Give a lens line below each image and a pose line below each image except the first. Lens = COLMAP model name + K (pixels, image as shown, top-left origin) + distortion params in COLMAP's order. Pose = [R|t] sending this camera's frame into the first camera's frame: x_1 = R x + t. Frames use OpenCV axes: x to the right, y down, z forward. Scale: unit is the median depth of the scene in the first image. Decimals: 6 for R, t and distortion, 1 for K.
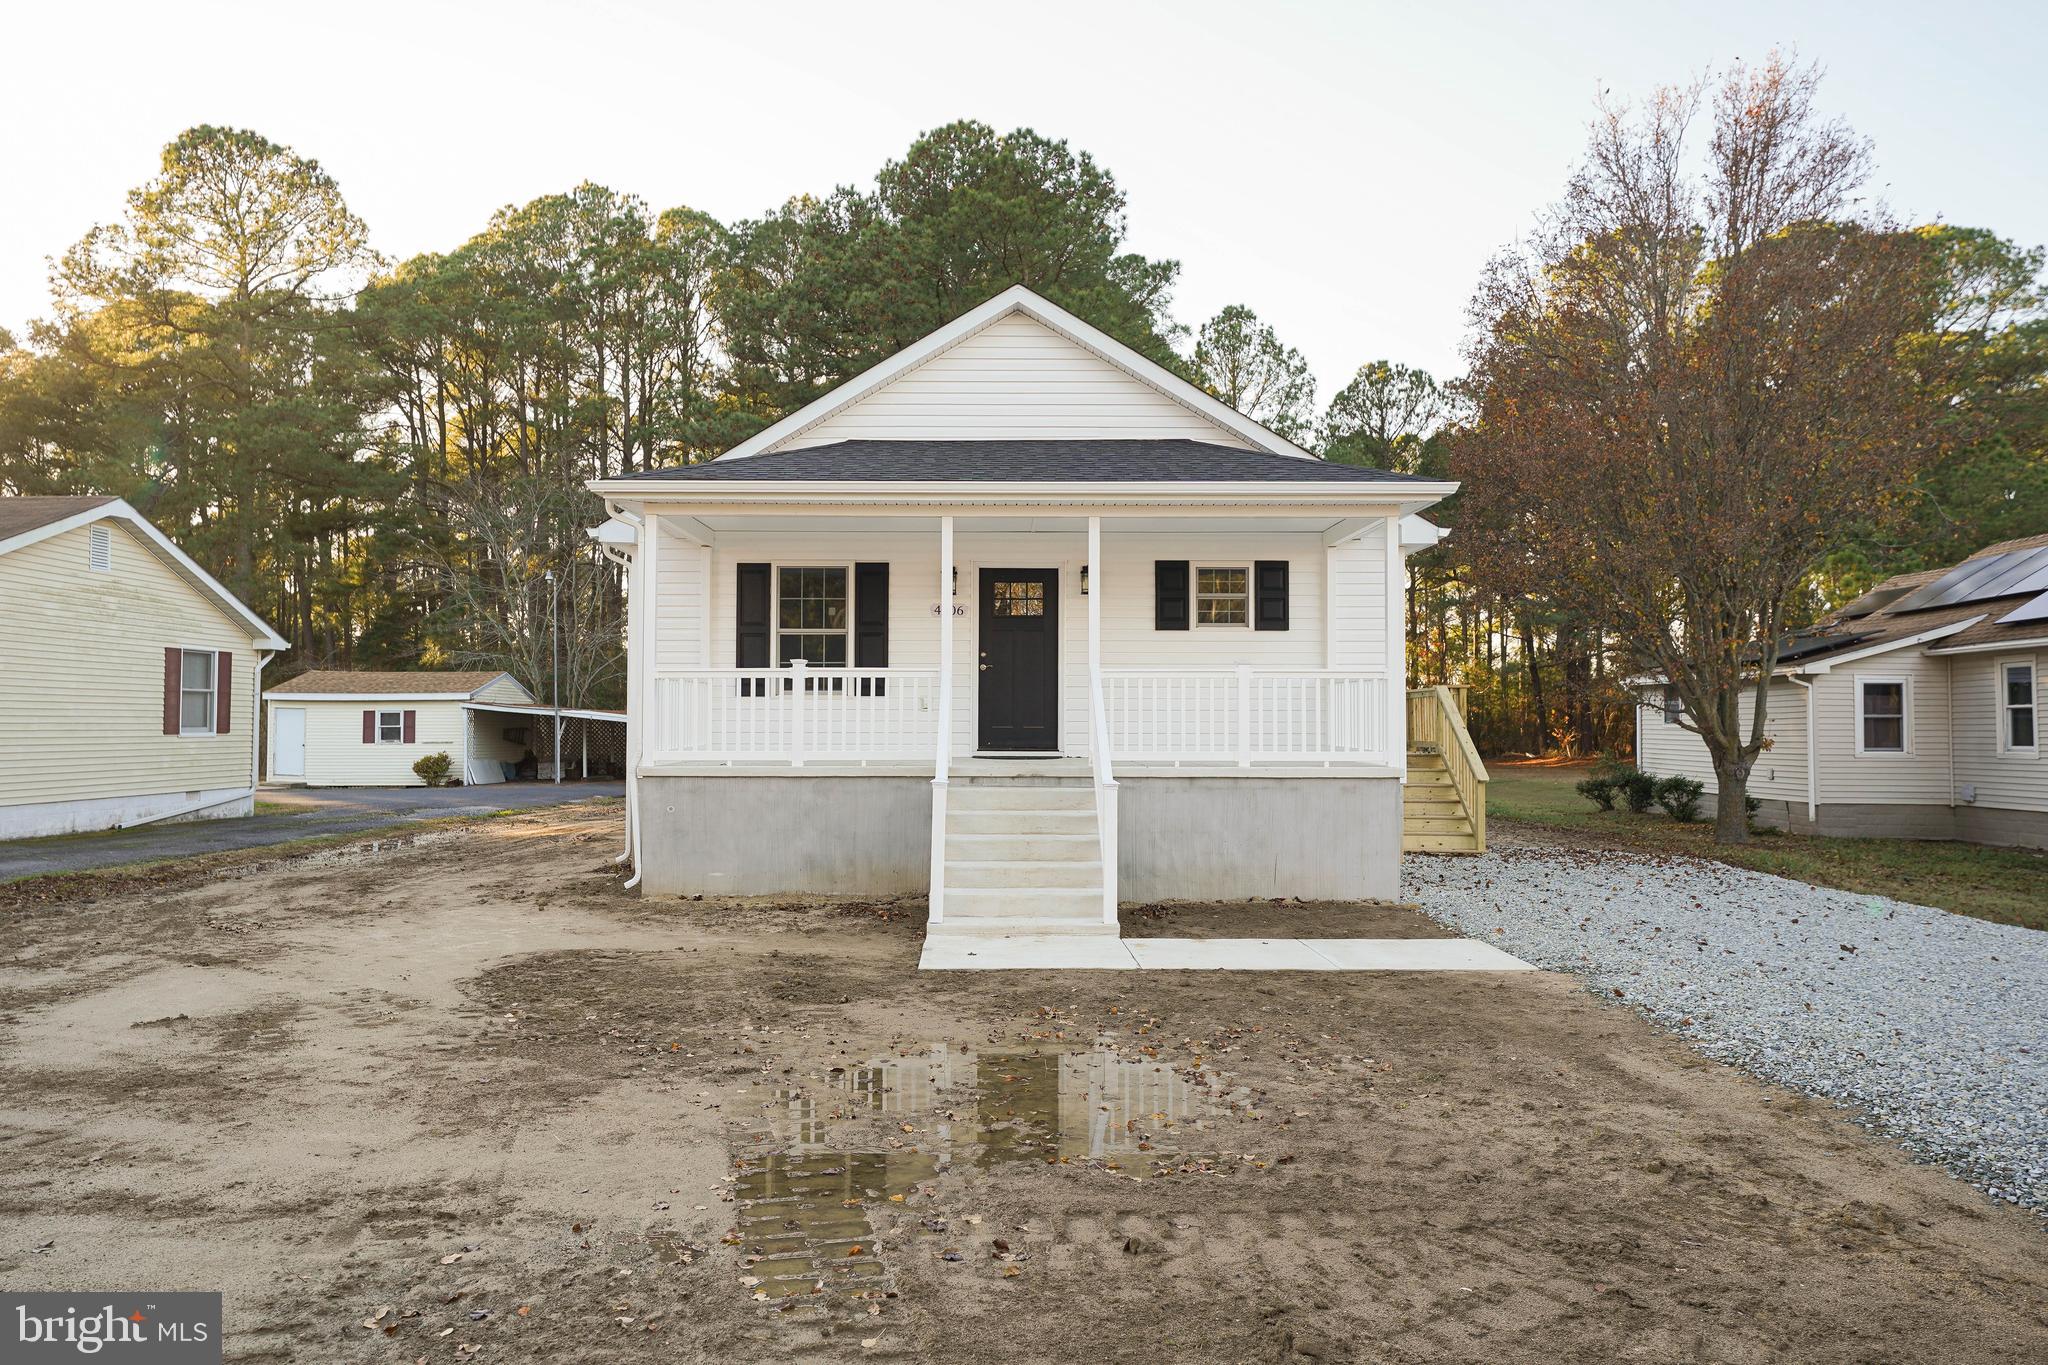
lens RADIAL K [[1410.3, 0, 1024.0], [0, 1410.3, 682.5], [0, 0, 1]] dist [-0.000184, -0.000019]
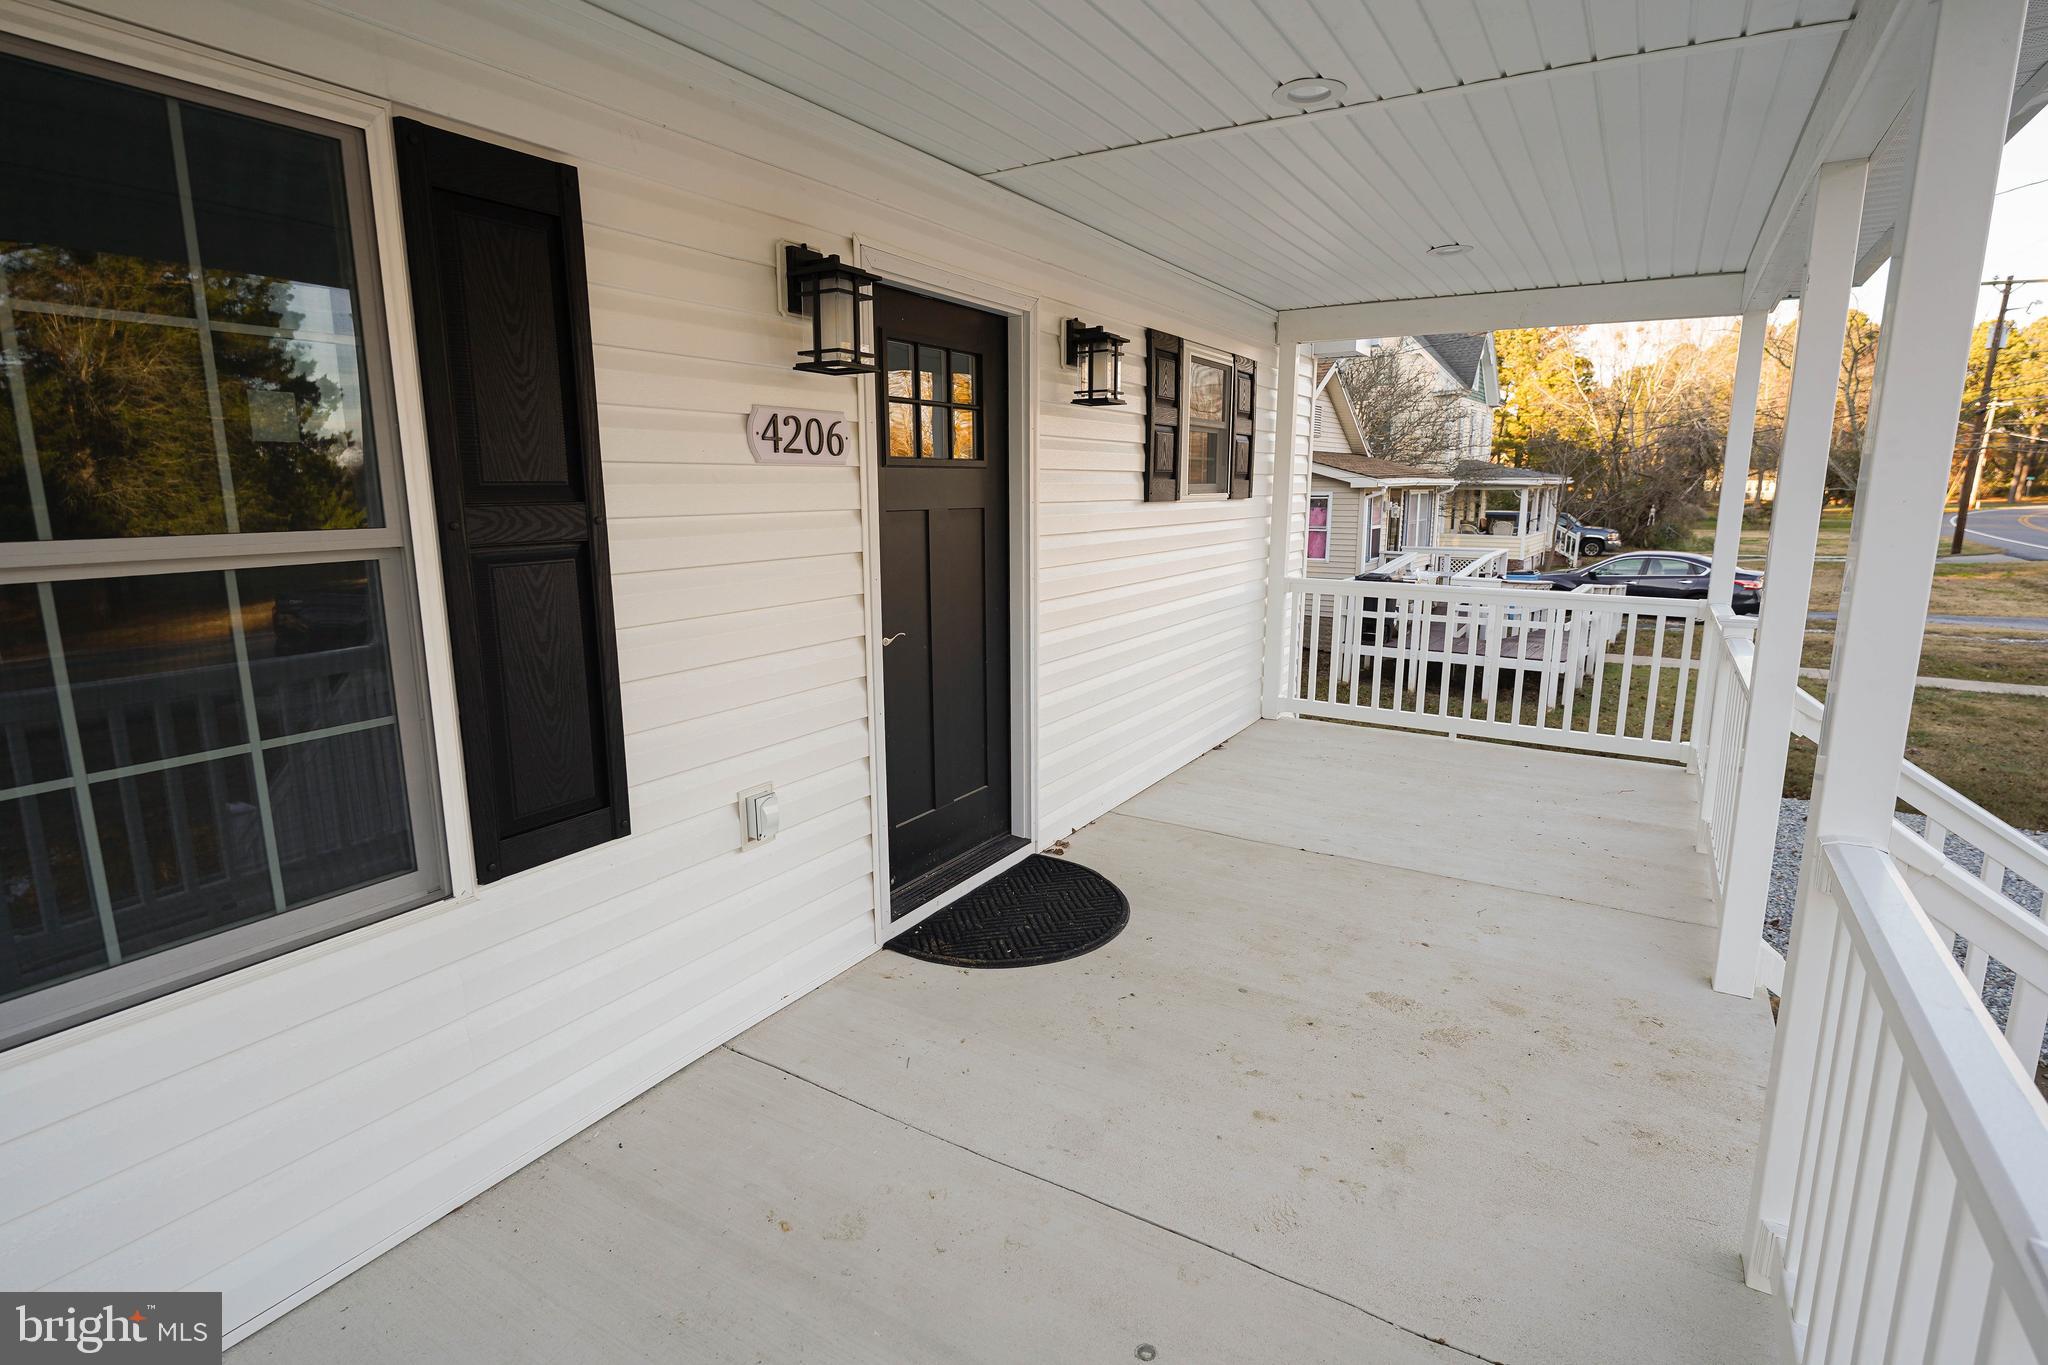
lens RADIAL K [[1004.3, 0, 1009.2], [0, 1004.3, 678.1], [0, 0, 1]] dist [0.001525, 0.000528]
pose [[0.516963, -0.165105, 0.839934, -0.188651], [-0.027154, 0.977566, 0.208872, -0.047266], [-0.855577, -0.130787, 0.500882, 0.876731]]
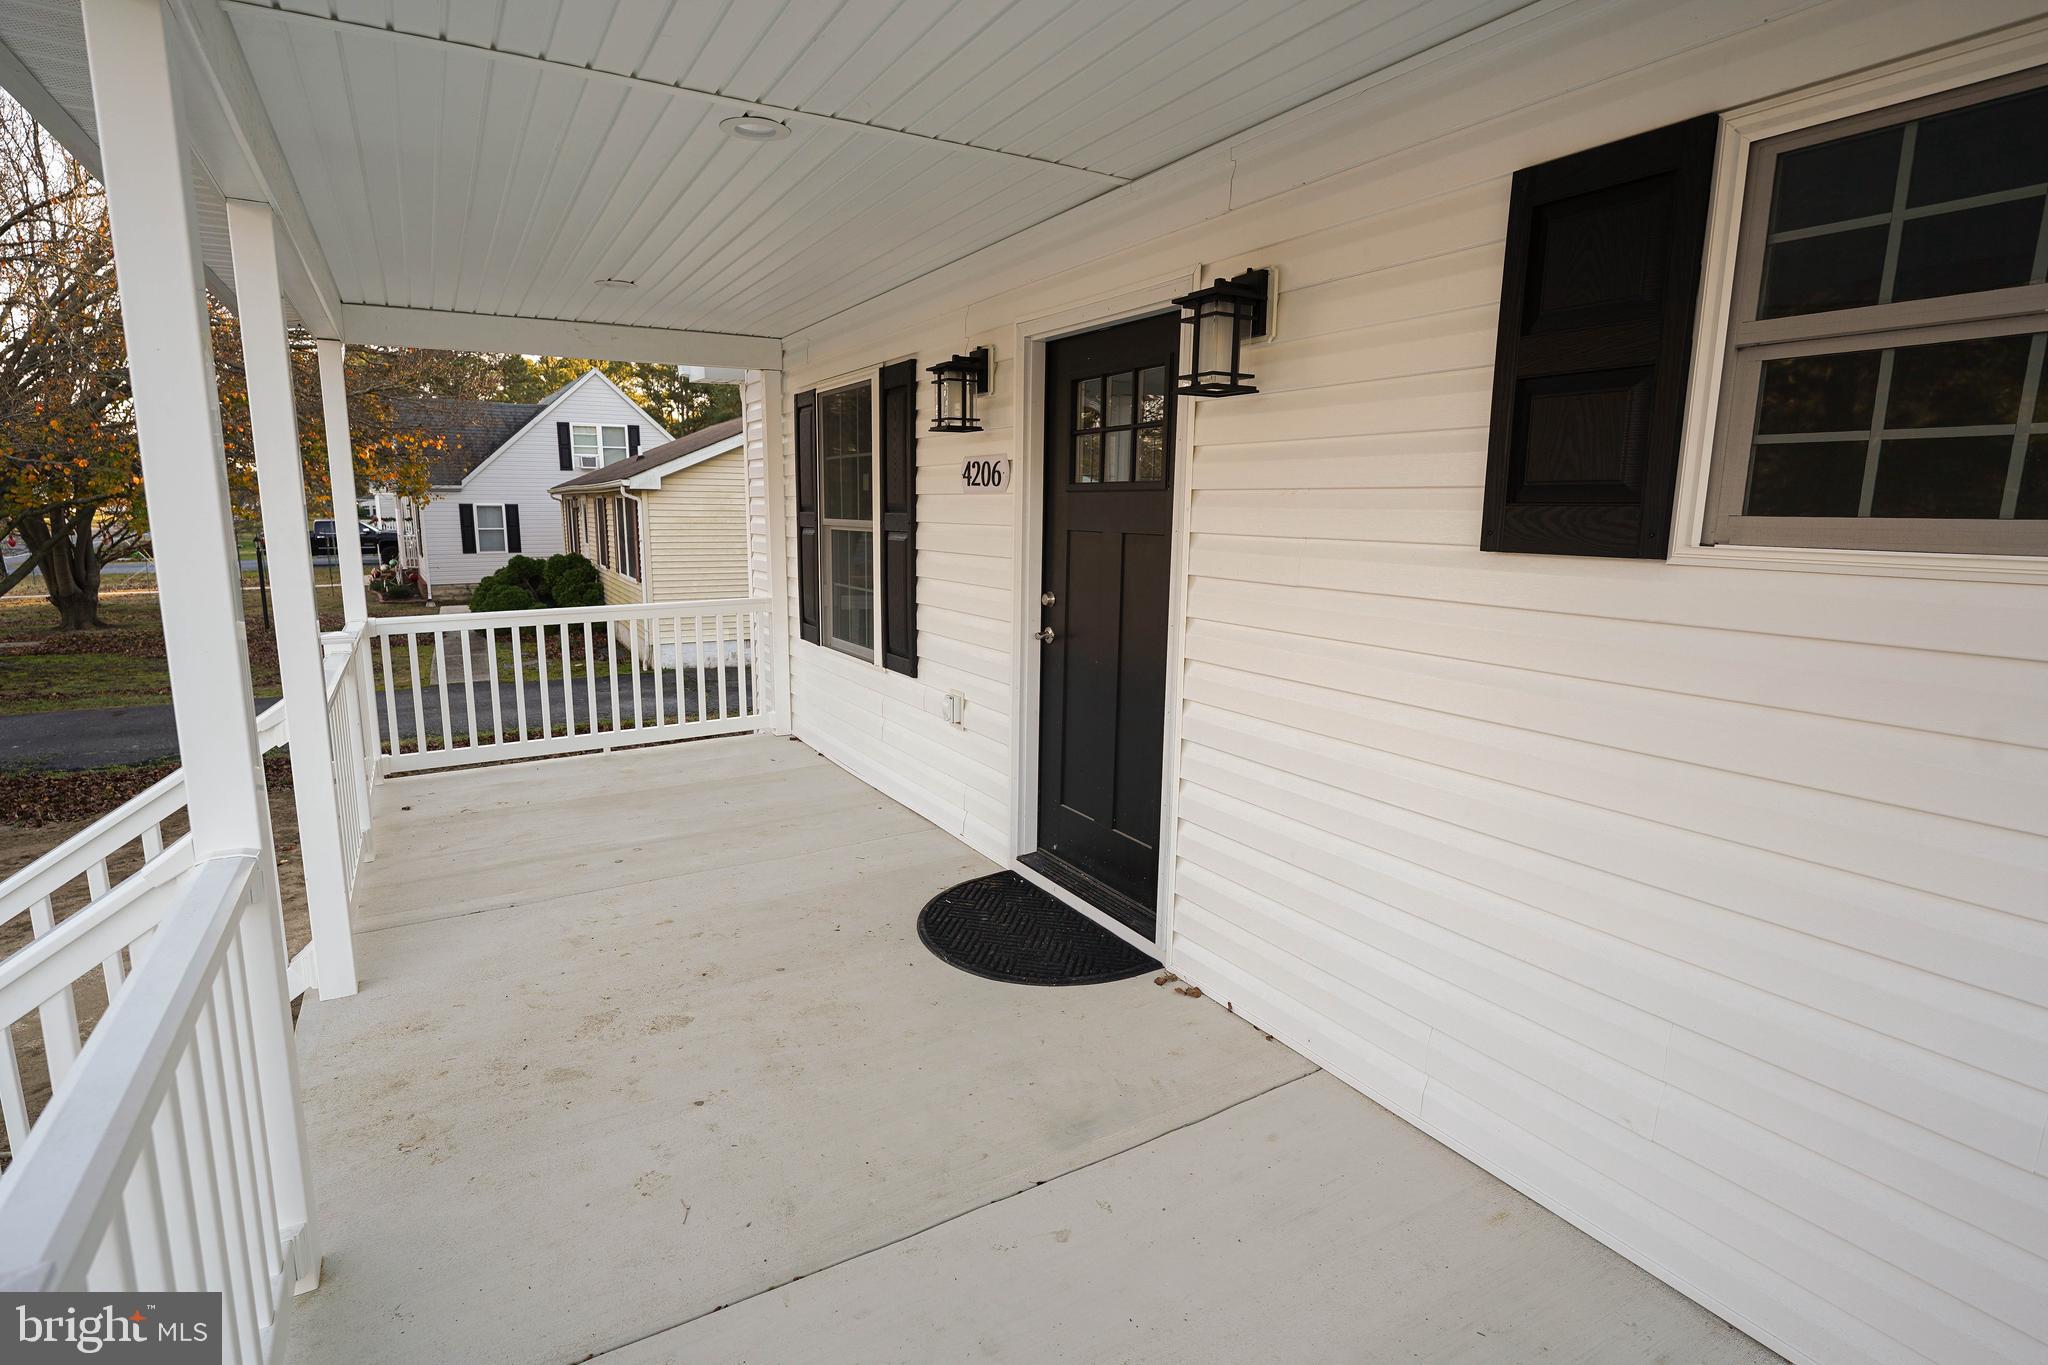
lens RADIAL K [[1004.3, 0, 1009.2], [0, 1004.3, 678.1], [0, 0, 1]] dist [0.001525, 0.000528]
pose [[0.516026, 0.147513, -0.843776, 0.179839], [0.025188, 0.982021, 0.187086, -0.047552], [0.856203, -0.117794, 0.503032, 0.869523]]
